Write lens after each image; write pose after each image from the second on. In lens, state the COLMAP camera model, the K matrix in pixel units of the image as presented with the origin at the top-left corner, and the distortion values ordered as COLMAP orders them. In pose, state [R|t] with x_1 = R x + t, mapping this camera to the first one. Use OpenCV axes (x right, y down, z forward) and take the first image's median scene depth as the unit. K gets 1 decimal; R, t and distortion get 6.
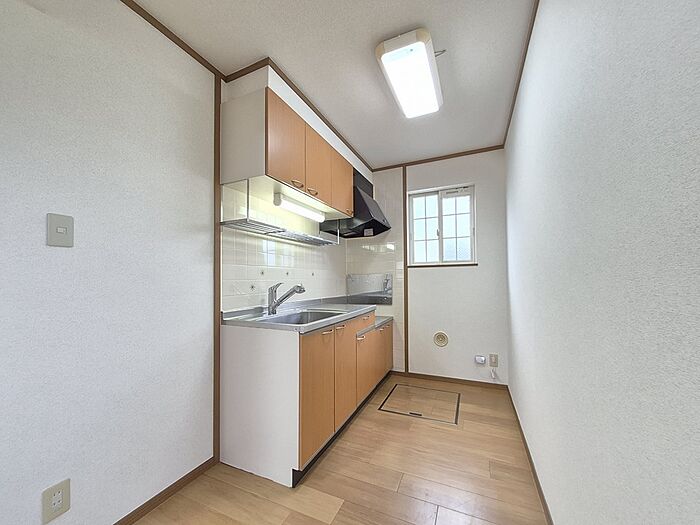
lens RADIAL K [[271.9, 0, 350.6], [0, 271.9, 260.3], [0, 0, 1]] dist [-0.000629, -0.000308]
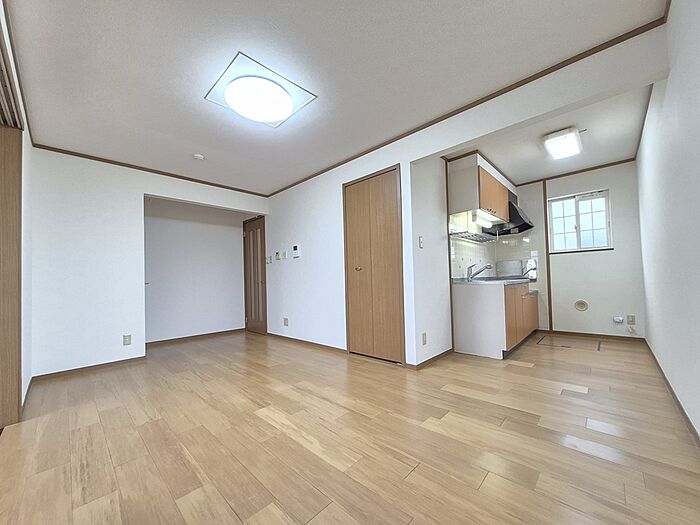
lens RADIAL K [[271.9, 0, 349.0], [0, 271.9, 264.2], [0, 0, 1]] dist [-0.000629, -0.000308]
pose [[0.941988, -0.036417, -0.333665, -0.308052], [0.043836, 0.998930, 0.014729, 0.013086], [0.332772, -0.028501, 0.942577, -0.677829]]
